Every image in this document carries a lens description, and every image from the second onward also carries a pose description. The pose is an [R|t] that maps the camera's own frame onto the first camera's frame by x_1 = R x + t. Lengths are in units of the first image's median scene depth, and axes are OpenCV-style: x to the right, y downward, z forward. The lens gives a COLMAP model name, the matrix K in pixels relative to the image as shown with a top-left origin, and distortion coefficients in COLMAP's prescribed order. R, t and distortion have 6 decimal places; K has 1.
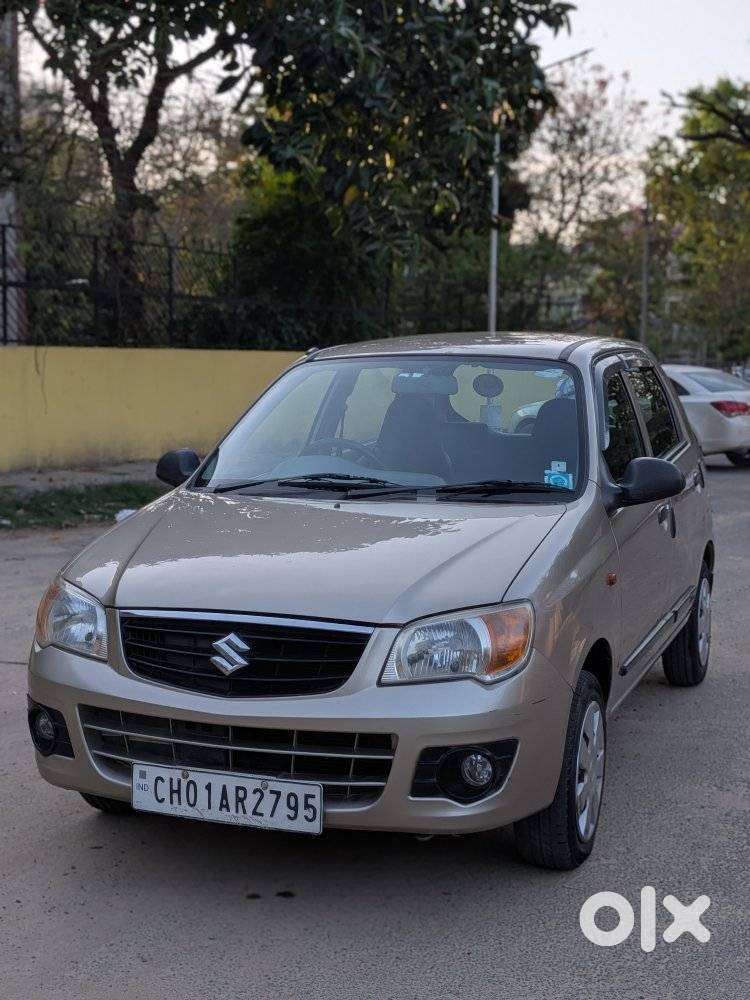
lens RADIAL K [[1376.5, 0, 384.1], [0, 1376.5, 476.8], [0, 0, 1]] dist [0.118695, -0.120439]
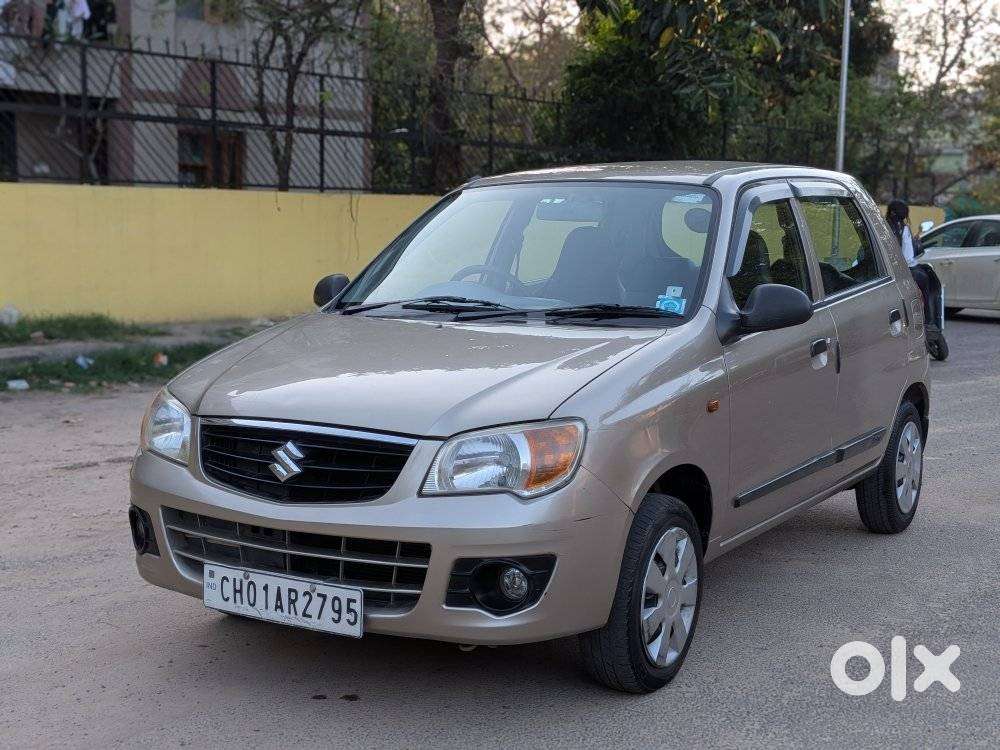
lens RADIAL K [[1387.3, 0, 505.8], [0, 1387.3, 370.8], [0, 0, 1]] dist [0.135650, -0.303111]
pose [[0.983402, 0.022669, -0.180021, 0.233174], [-0.017833, 0.999436, 0.028440, 0.028155], [0.180564, -0.024758, 0.983252, 0.009181]]
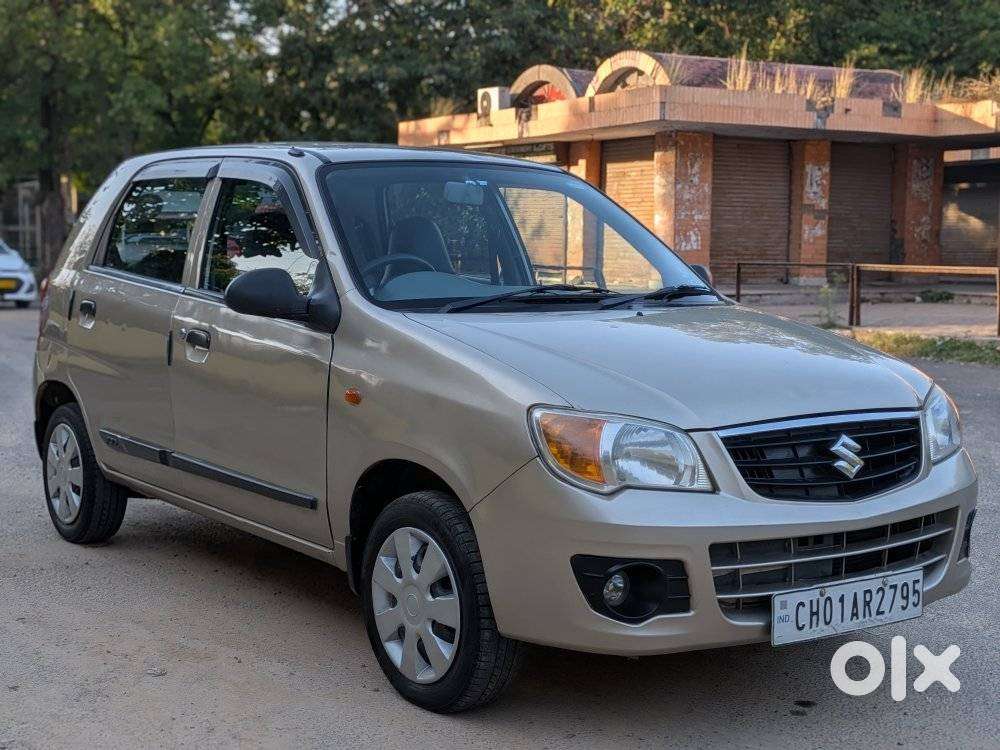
lens RADIAL K [[1381.7, 0, 500.0], [0, 1381.7, 375.0], [0, 0, 1]] dist [0.118474, -0.174586]
pose [[0.566848, -0.075176, 0.820386, -1.019851], [0.054891, 0.997061, 0.053438, 0.008196], [-0.821992, 0.014741, 0.569308, 0.645562]]
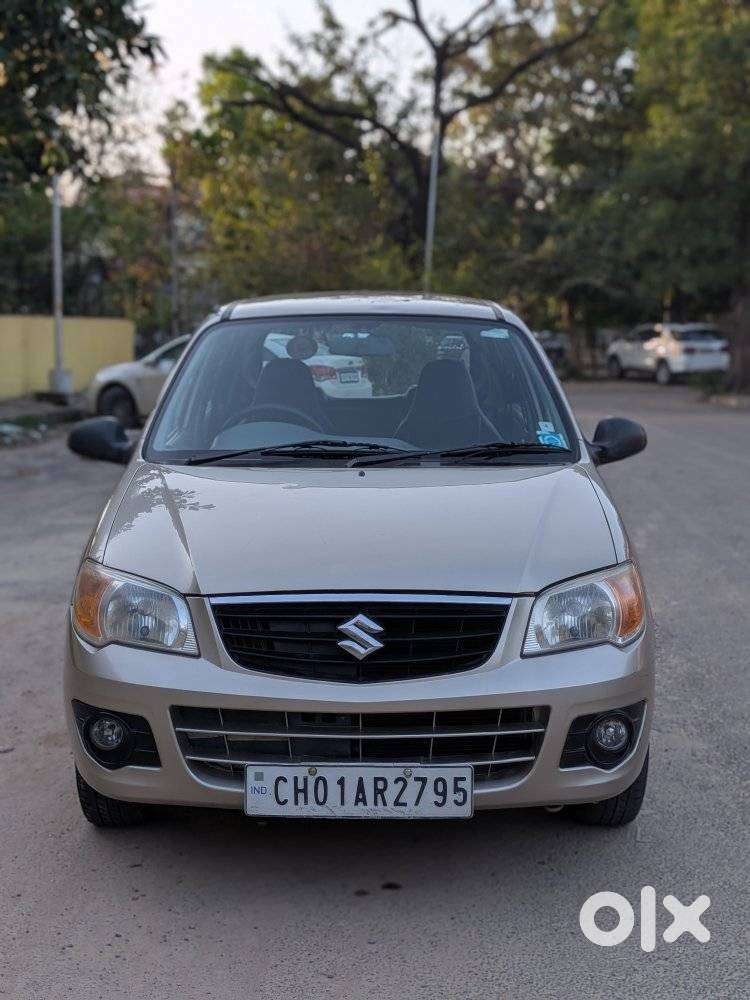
lens RADIAL K [[1376.5, 0, 384.1], [0, 1376.5, 476.8], [0, 0, 1]] dist [0.118695, -0.120439]
pose [[0.937149, -0.036881, 0.346974, -0.409990], [0.028042, 0.999142, 0.030464, -0.006286], [-0.347800, -0.018819, 0.937380, 0.129535]]
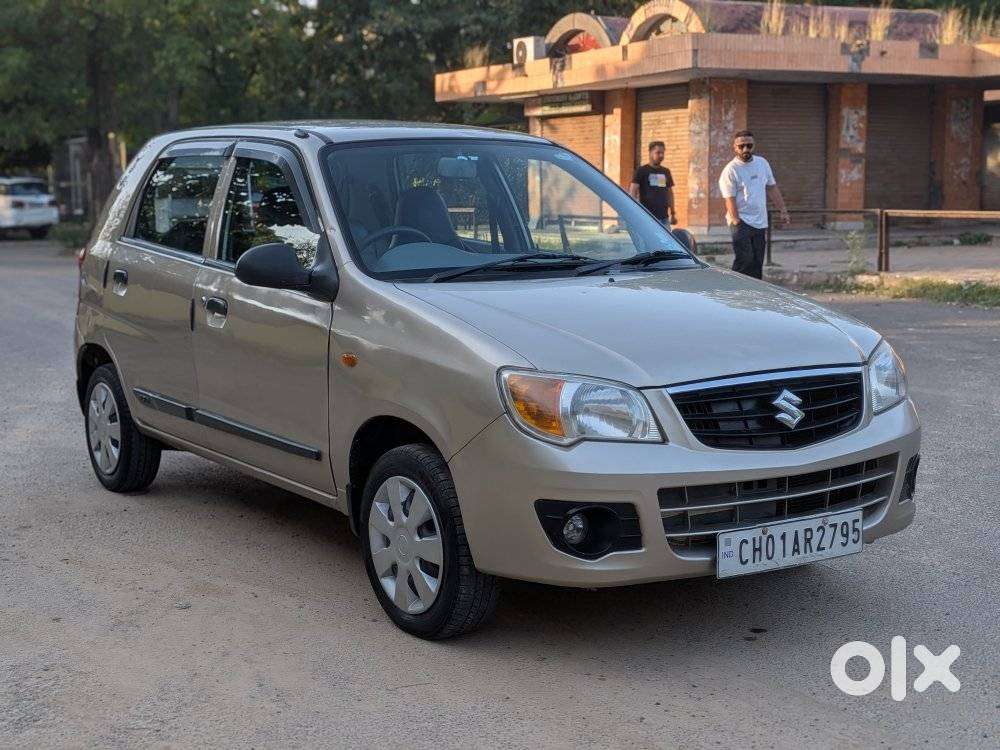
lens RADIAL K [[1376.5, 0, 485.1], [0, 1376.5, 377.4], [0, 0, 1]] dist [0.118695, -0.120439]
pose [[0.602089, -0.114926, 0.790114, -1.074887], [0.070648, 0.993373, 0.090655, -0.007835], [-0.795297, 0.001238, 0.606219, 0.539349]]
